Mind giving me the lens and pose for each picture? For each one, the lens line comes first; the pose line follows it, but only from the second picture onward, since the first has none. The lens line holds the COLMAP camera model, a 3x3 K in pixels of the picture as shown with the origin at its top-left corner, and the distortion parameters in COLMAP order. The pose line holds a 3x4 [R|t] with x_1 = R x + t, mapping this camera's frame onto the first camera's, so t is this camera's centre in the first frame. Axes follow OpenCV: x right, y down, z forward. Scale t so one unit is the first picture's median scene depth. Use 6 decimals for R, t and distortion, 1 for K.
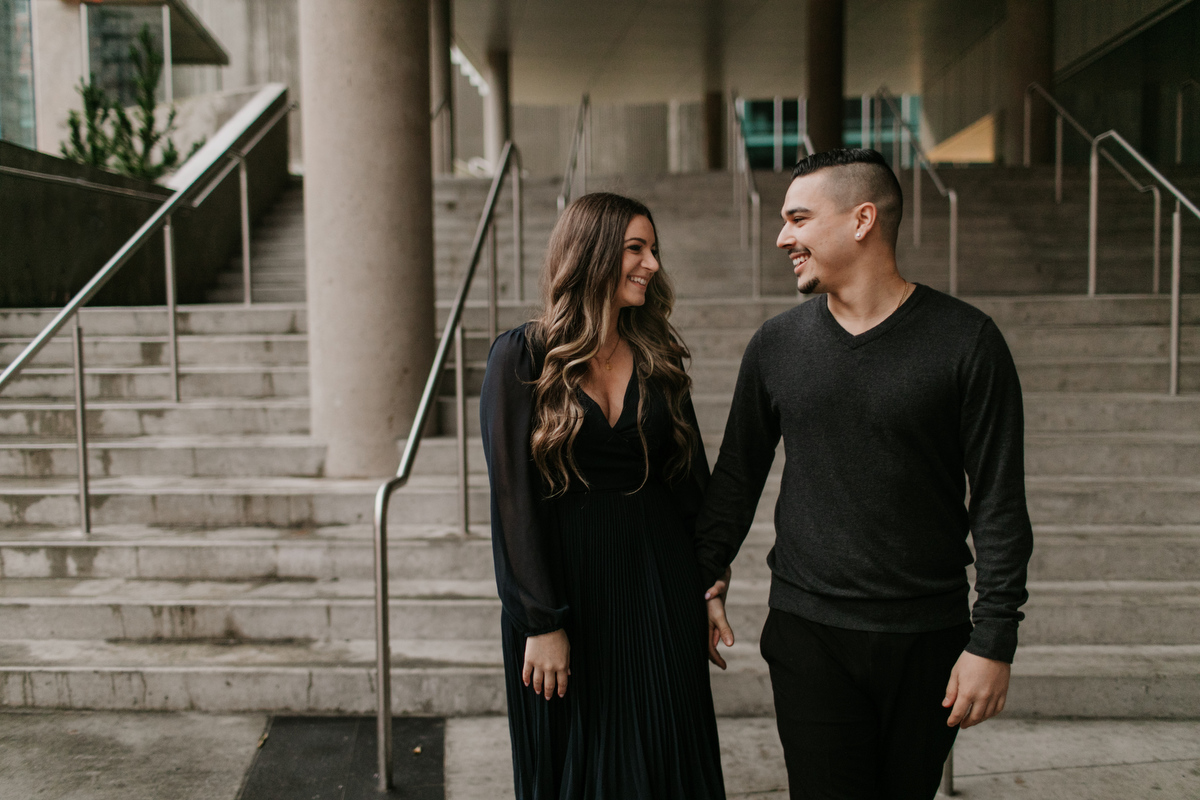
lens RADIAL K [[1054.9, 0, 600.0], [0, 1054.9, 400.0], [0, 0, 1]] dist [0.007885, 0.001002]
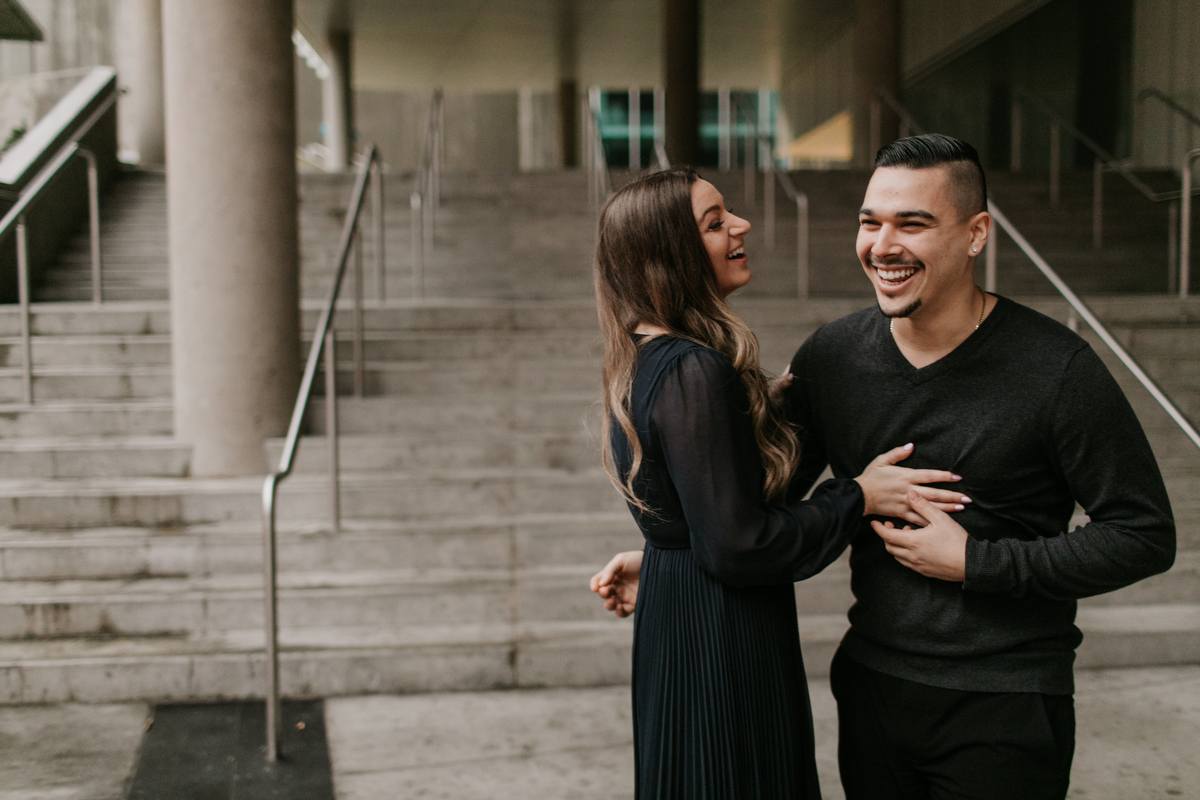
lens RADIAL K [[1148.3, 0, 600.0], [0, 1148.3, 400.0], [0, 0, 1]] dist [0.002828, 0.003060]
pose [[0.990933, -0.006584, 0.134192, -0.020781], [0.007154, 0.999967, -0.003766, 0.006393], [-0.134163, 0.004692, 0.990948, -0.150782]]
